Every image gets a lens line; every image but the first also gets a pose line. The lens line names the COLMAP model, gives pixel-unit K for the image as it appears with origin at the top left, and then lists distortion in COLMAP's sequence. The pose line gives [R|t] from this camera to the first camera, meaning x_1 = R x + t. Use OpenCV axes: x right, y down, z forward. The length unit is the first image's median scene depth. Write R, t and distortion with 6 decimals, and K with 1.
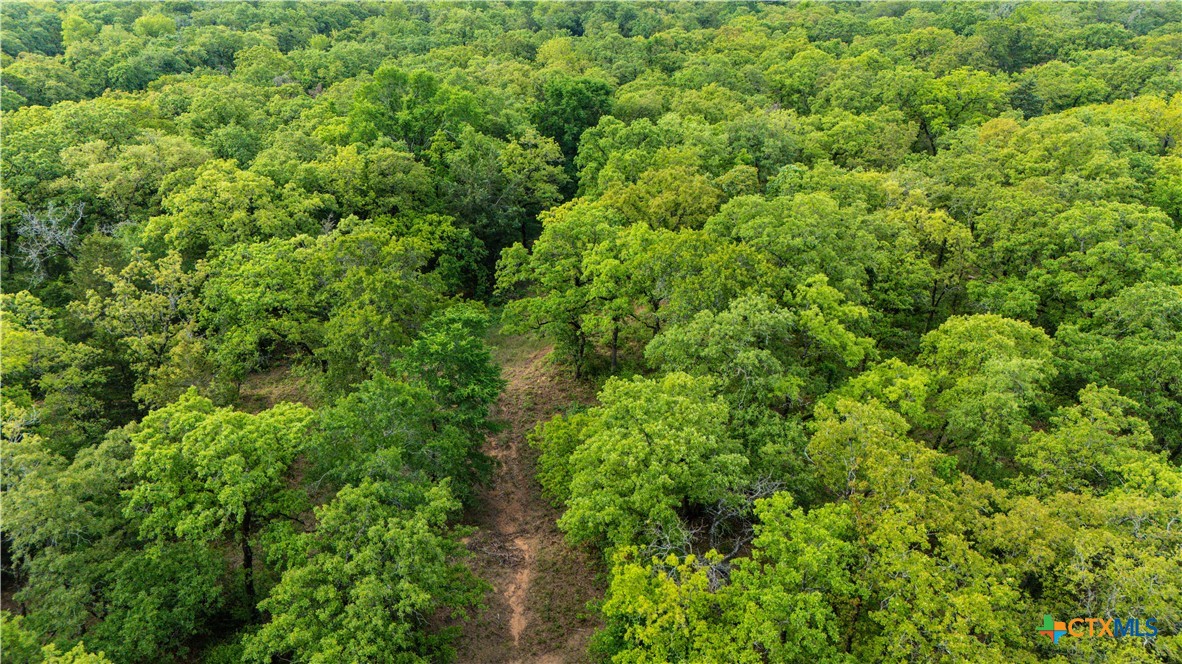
lens RADIAL K [[889.1, 0, 591.1], [0, 889.1, 331.8], [0, 0, 1]] dist [0.059357, -0.037591]
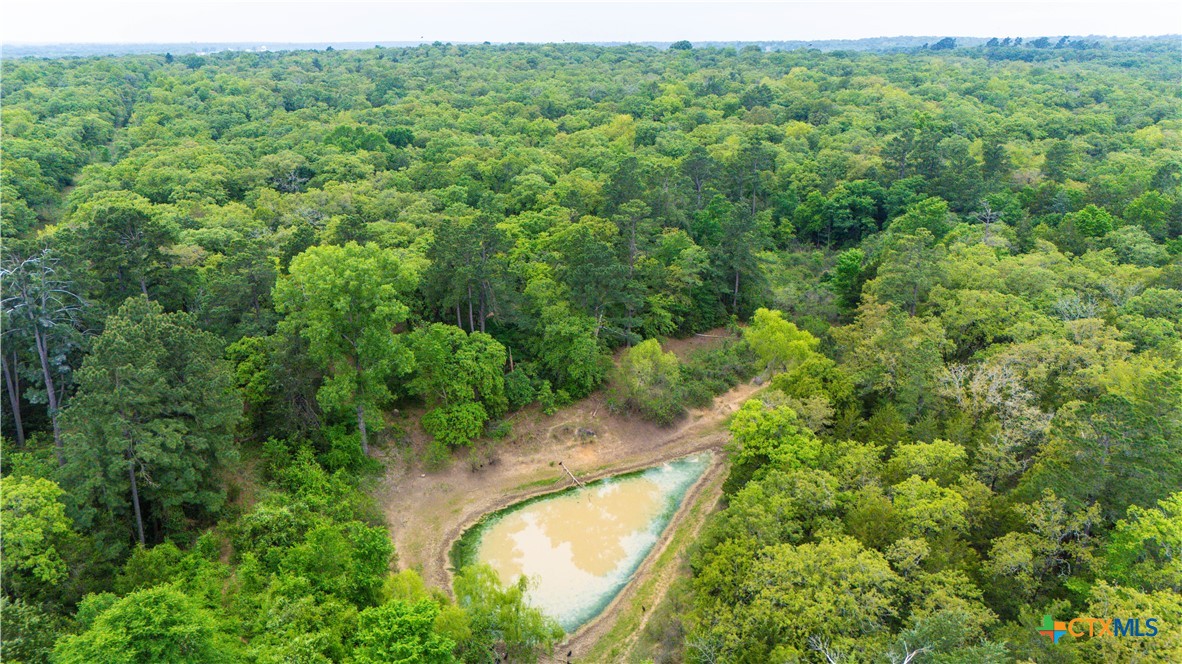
lens RADIAL K [[889.1, 0, 590.8], [0, 889.1, 332.0], [0, 0, 1]] dist [0.059357, -0.037591]
pose [[0.869693, -0.137926, 0.473931, -0.684750], [0.171738, 0.984728, -0.028569, 0.373732], [-0.462753, 0.106238, 0.880098, -1.129345]]
